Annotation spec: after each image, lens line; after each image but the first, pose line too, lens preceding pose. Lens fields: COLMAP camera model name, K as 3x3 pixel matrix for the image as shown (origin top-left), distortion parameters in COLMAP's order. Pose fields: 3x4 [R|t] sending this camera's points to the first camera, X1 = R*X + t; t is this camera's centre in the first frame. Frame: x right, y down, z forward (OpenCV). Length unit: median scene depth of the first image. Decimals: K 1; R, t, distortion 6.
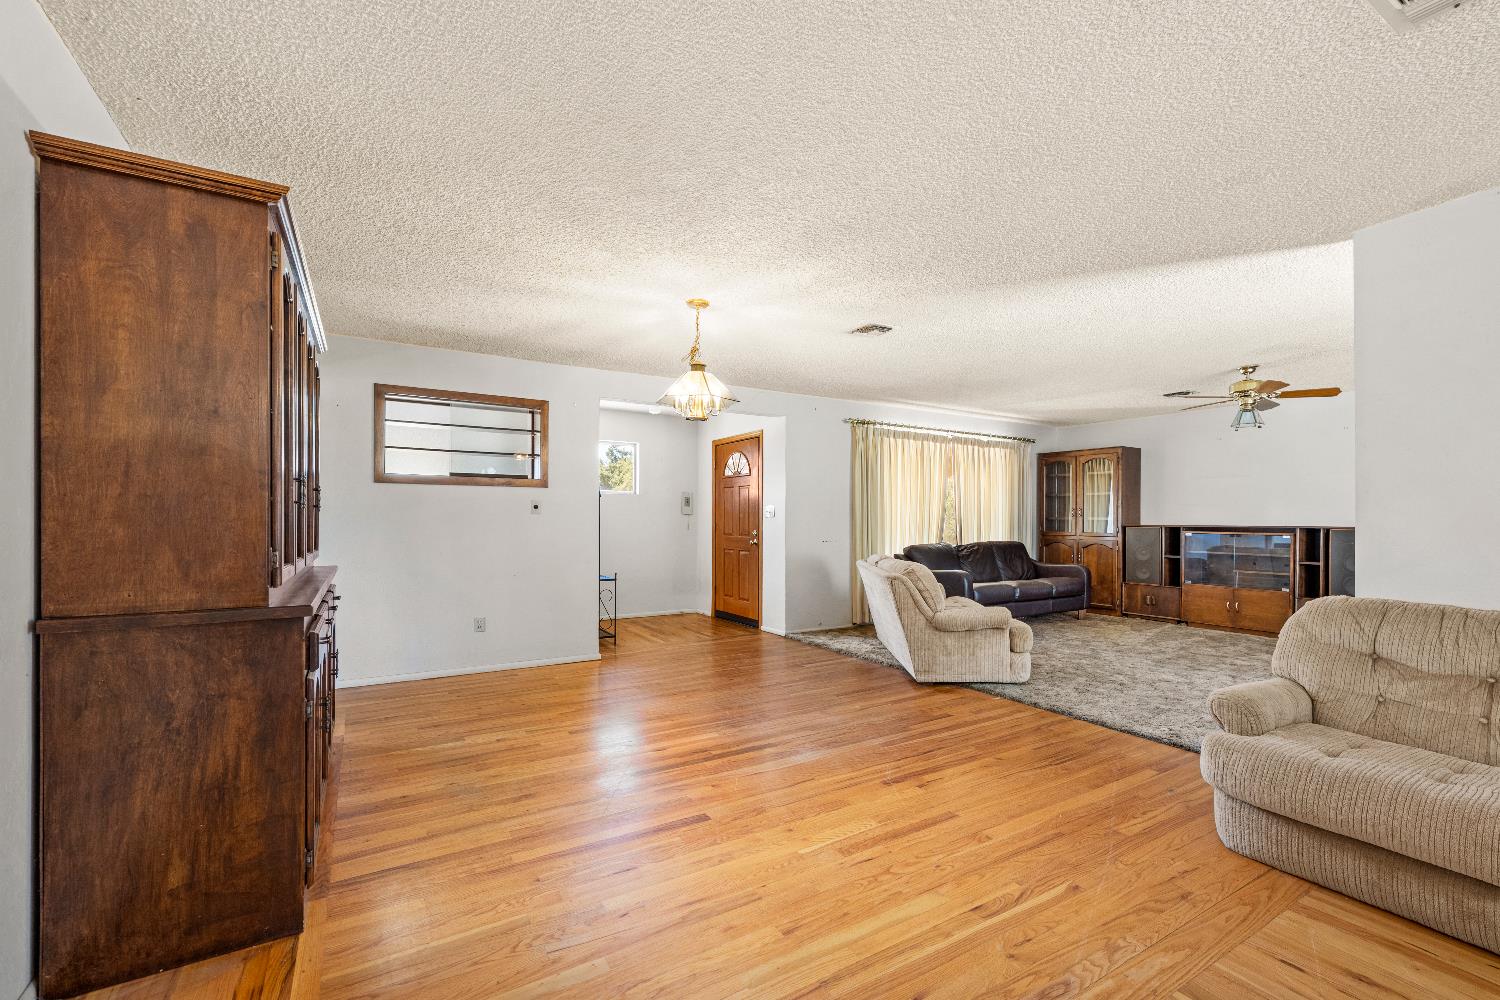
lens RADIAL K [[595.2, 0, 741.8], [0, 595.2, 512.1], [0, 0, 1]] dist [0.000507, 0.000329]
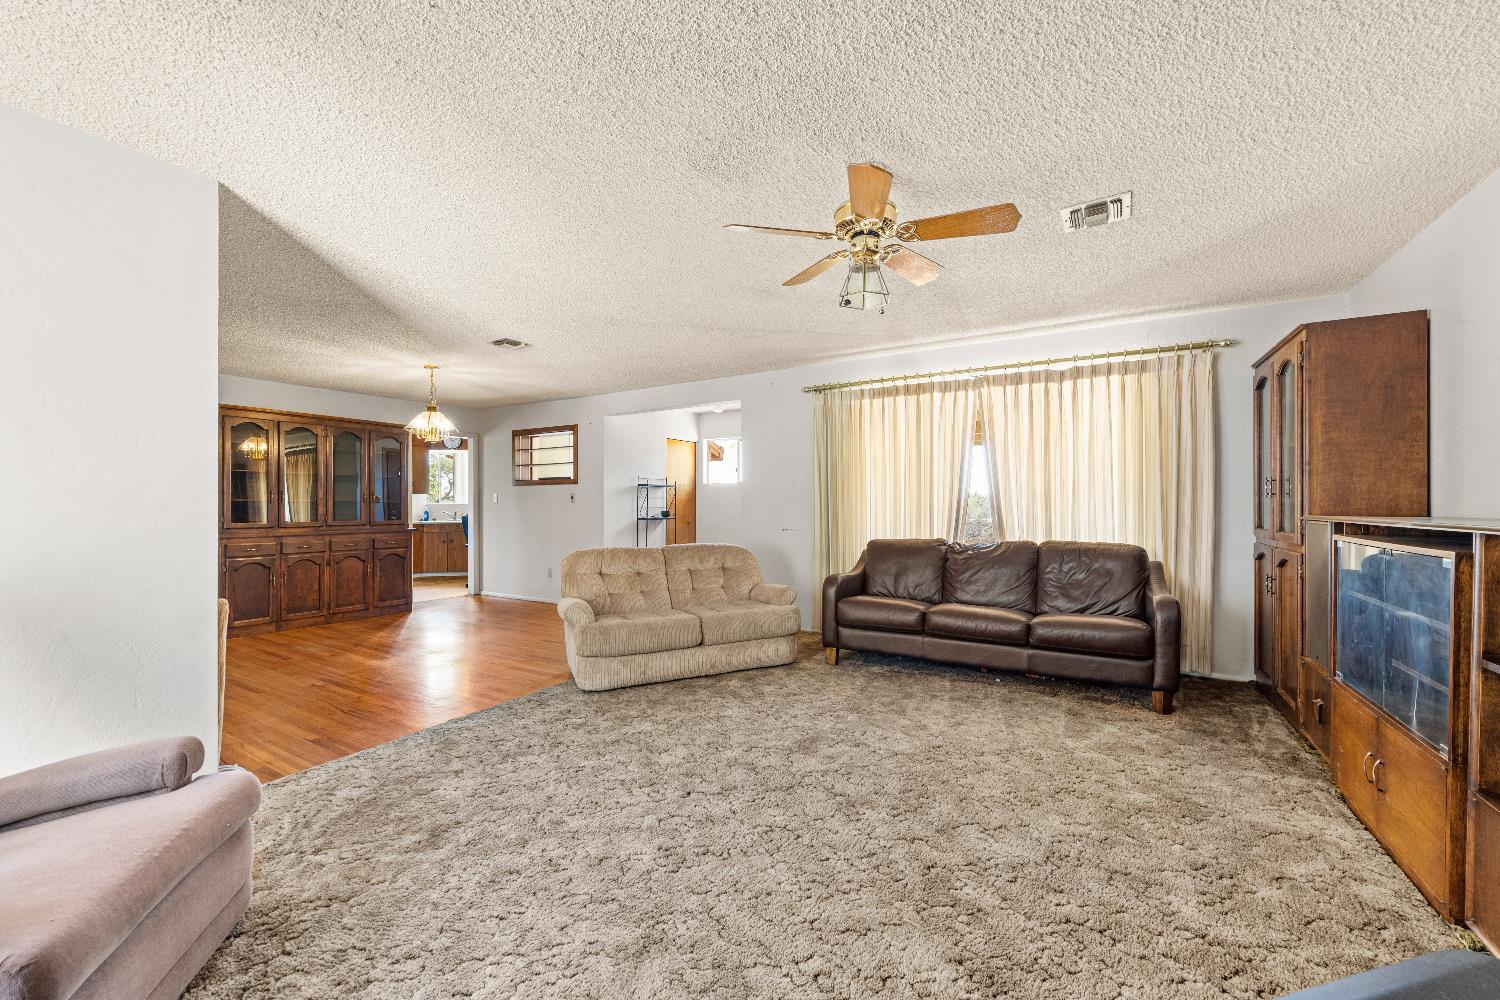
lens RADIAL K [[595.2, 0, 752.9], [0, 595.2, 504.9], [0, 0, 1]] dist [0.000507, 0.000329]
pose [[0.488000, -0.004719, -0.872831, 0.878682], [0.011875, 0.999929, 0.001234, 0.009455], [0.872763, -0.010967, 0.488021, 0.510013]]
